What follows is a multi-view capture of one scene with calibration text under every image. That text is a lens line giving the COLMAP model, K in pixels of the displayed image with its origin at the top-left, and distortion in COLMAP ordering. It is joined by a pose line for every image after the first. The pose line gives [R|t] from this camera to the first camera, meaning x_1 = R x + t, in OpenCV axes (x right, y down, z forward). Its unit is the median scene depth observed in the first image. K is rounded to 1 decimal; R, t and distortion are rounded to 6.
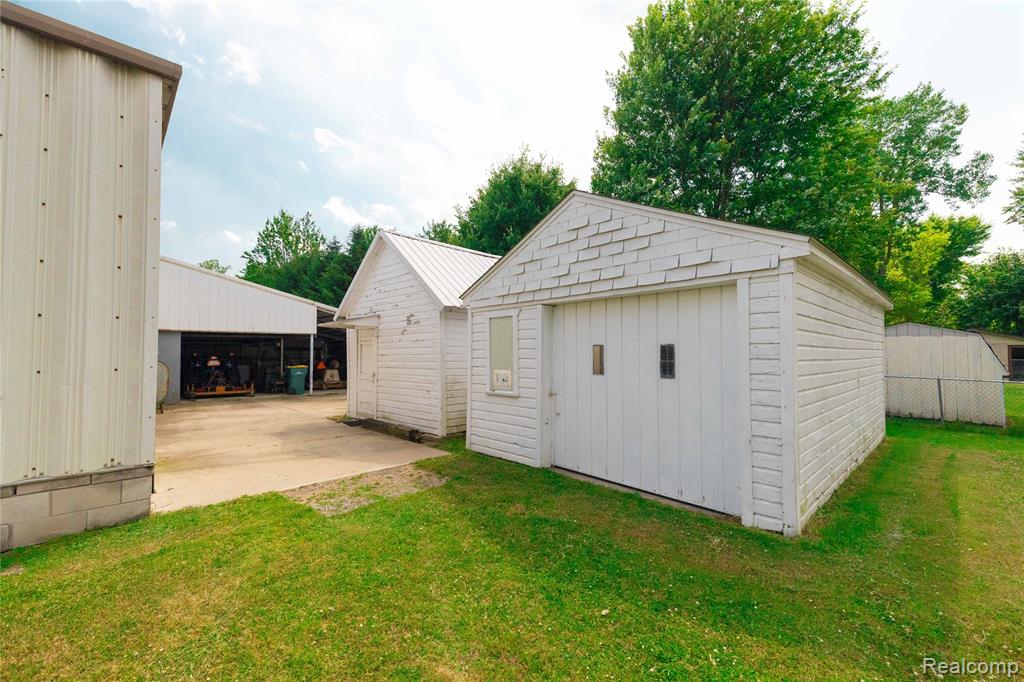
lens RADIAL K [[416.9, 0, 511.8], [0, 416.9, 338.8], [0, 0, 1]] dist [0.059567, -0.020615]
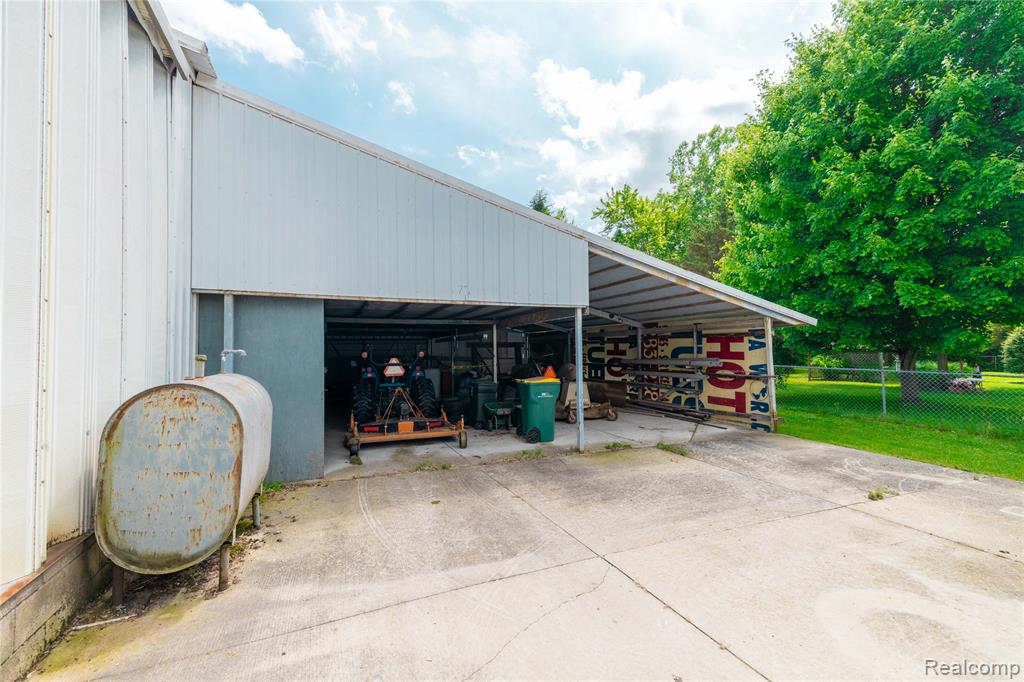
lens RADIAL K [[416.9, 0, 511.8], [0, 416.9, 338.8], [0, 0, 1]] dist [0.059567, -0.020615]
pose [[0.951722, -0.016115, -0.306537, -0.398194], [0.015447, 0.999870, -0.004604, 0.022171], [0.306572, -0.000354, 0.951848, 0.553528]]
